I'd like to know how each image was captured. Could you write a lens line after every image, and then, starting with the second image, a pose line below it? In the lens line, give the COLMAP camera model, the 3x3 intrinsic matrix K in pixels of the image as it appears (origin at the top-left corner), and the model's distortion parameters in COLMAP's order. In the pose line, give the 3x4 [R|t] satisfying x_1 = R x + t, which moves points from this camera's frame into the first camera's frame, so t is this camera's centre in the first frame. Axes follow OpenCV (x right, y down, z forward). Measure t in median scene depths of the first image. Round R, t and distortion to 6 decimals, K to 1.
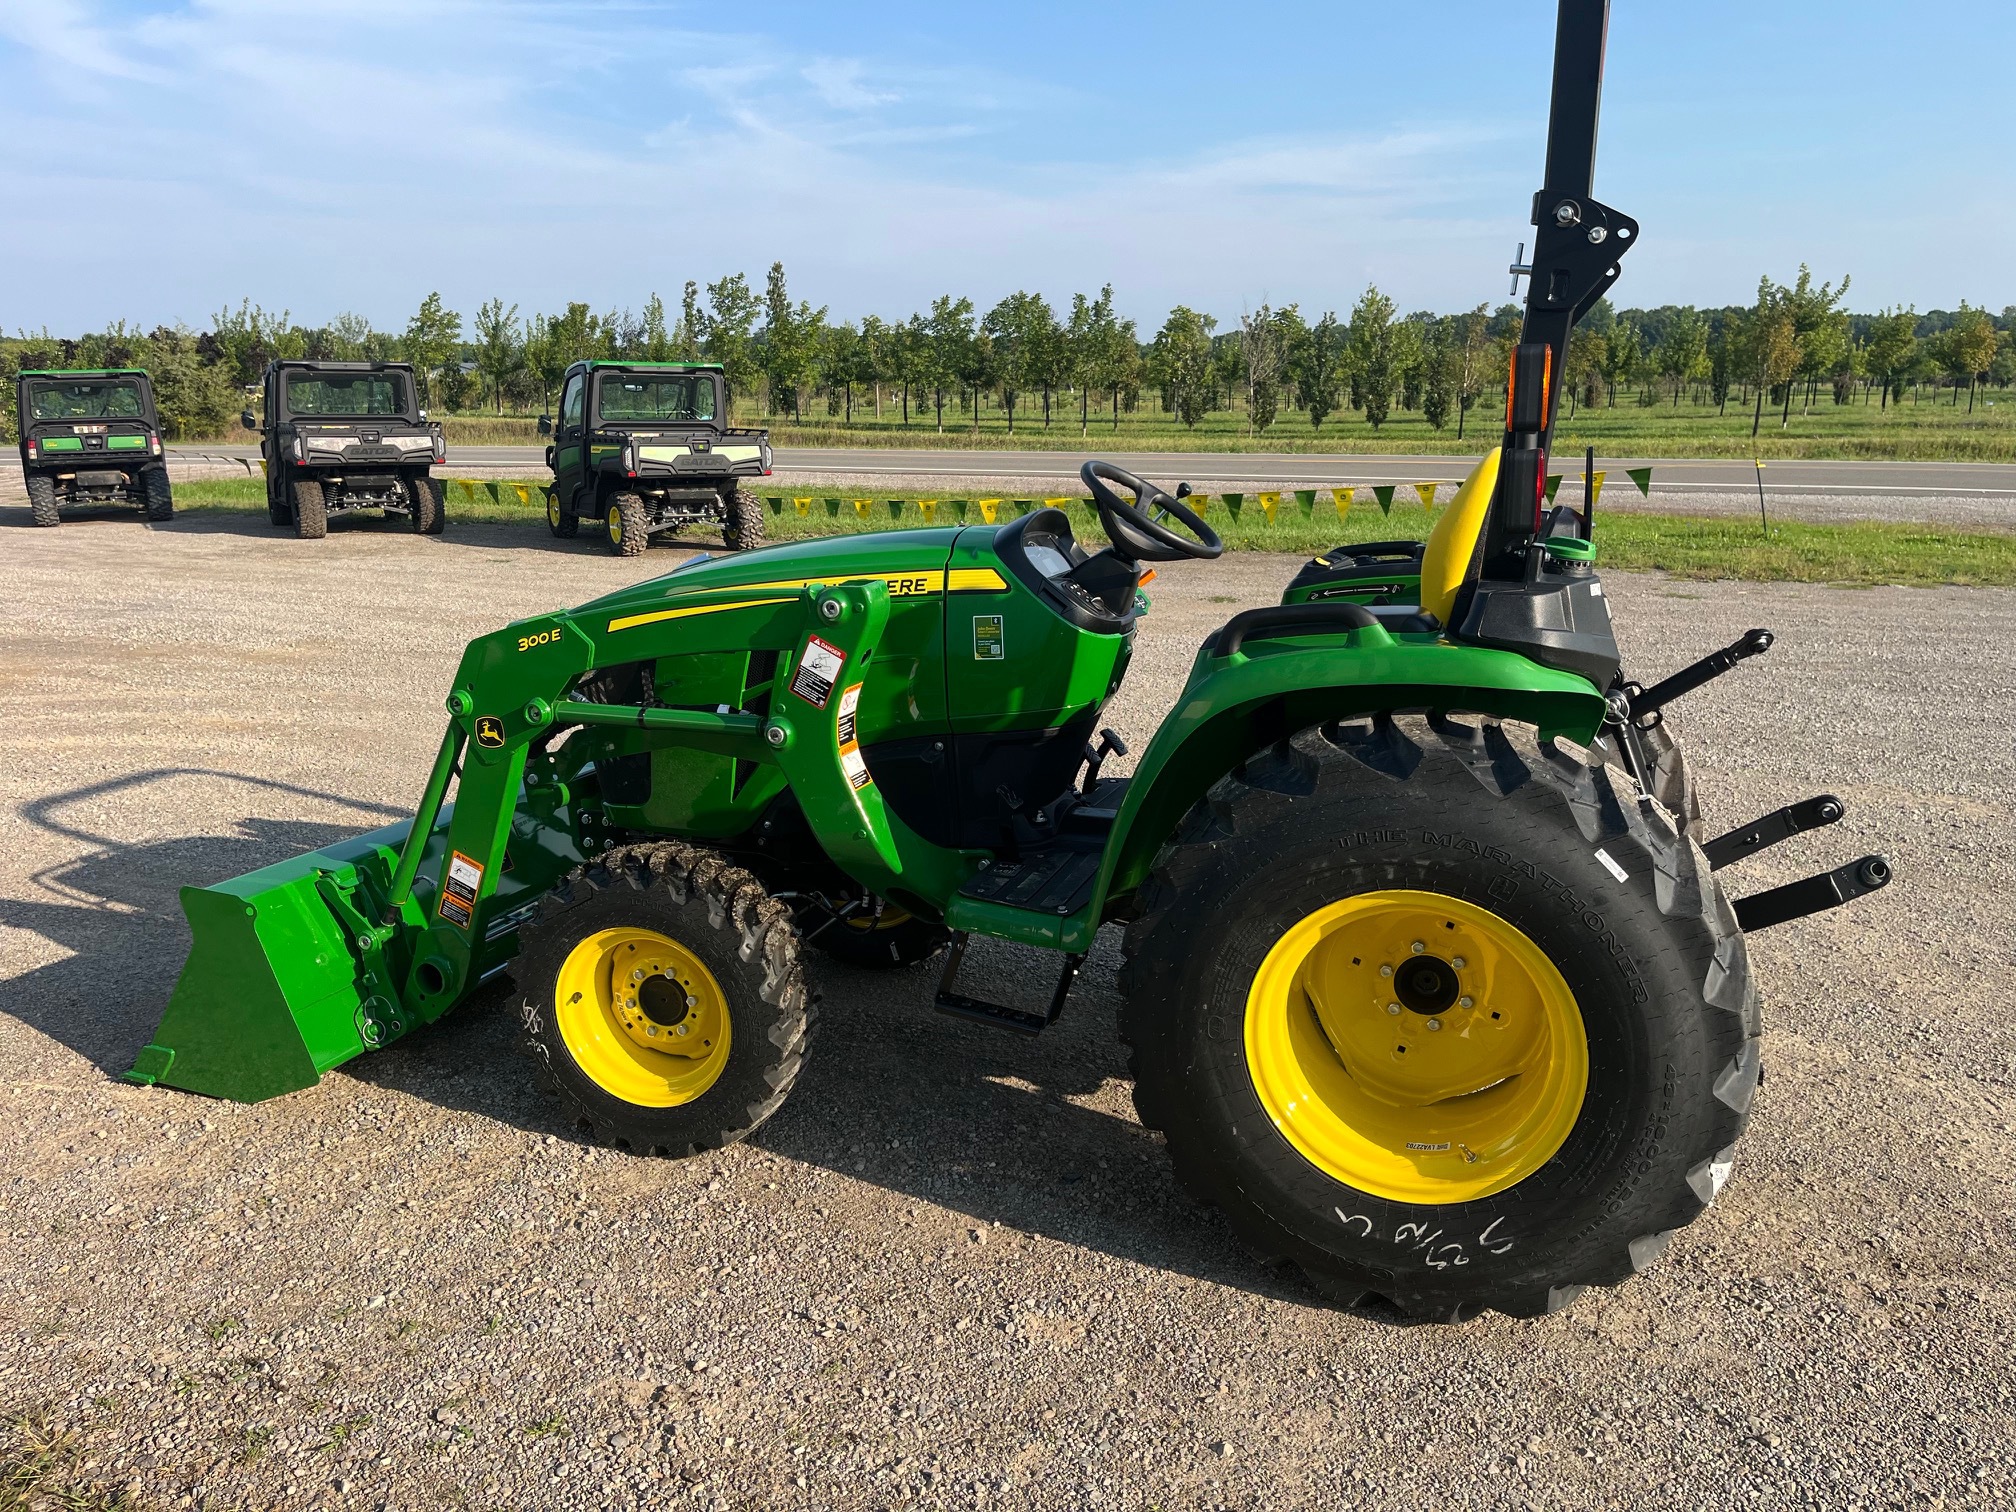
lens RADIAL K [[1429.5, 0, 1008.0], [0, 1429.5, 756.0], [0, 0, 1]] dist [0.097899, -0.118570]
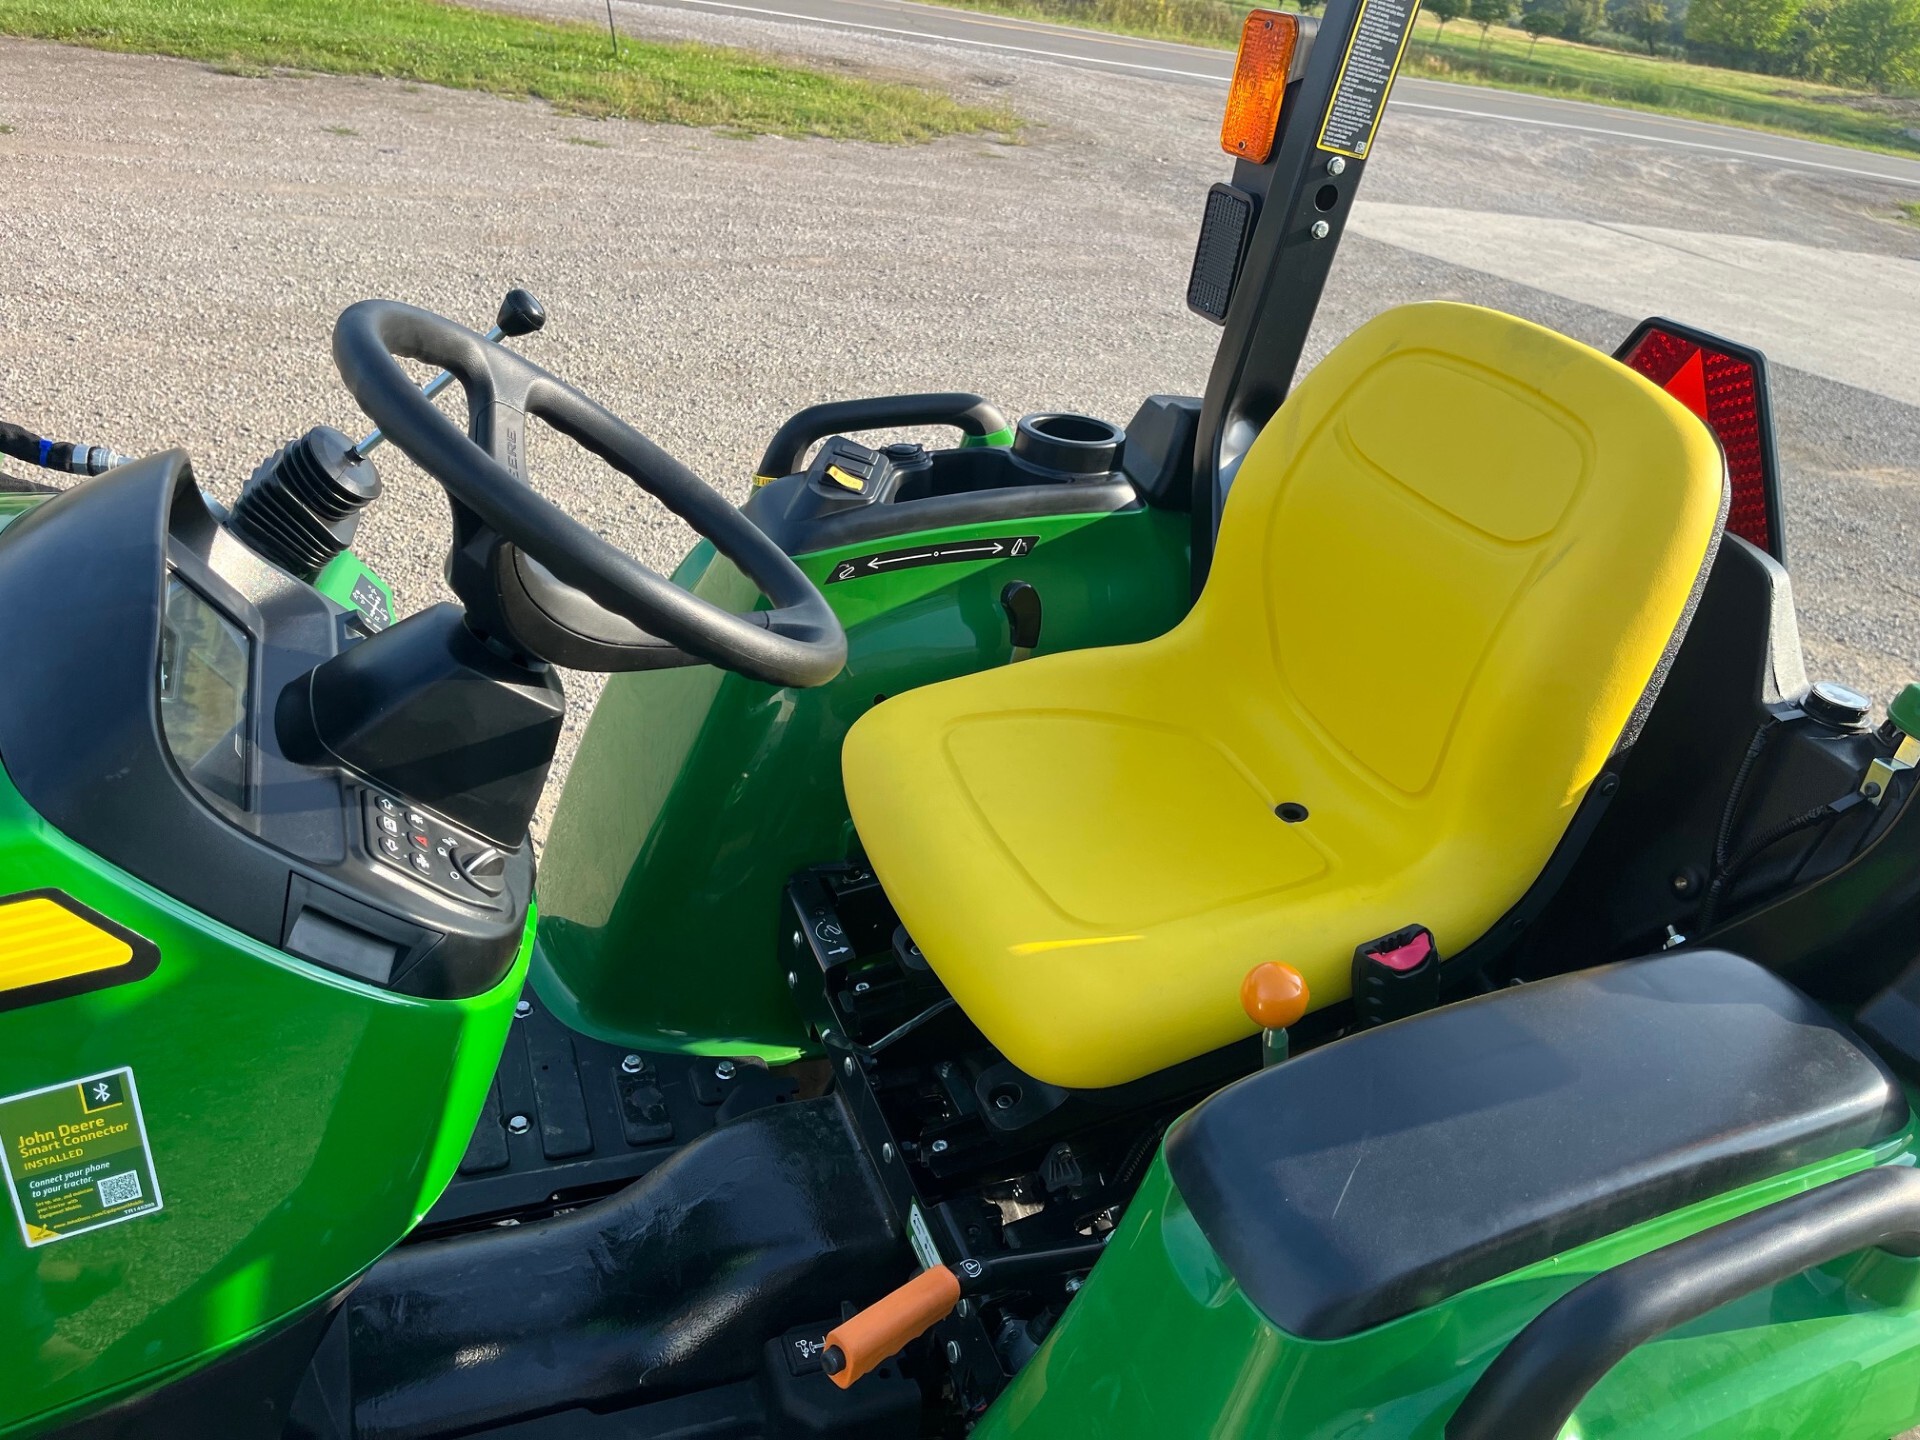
lens RADIAL K [[1361.5, 0, 960.0], [0, 1361.5, 720.0], [0, 0, 1]] dist [0.097899, -0.118570]
pose [[0.706070, -0.239393, 0.666450, -0.045016], [0.003386, 0.942256, 0.334877, -0.222451], [-0.708134, -0.234190, 0.666109, 0.762539]]
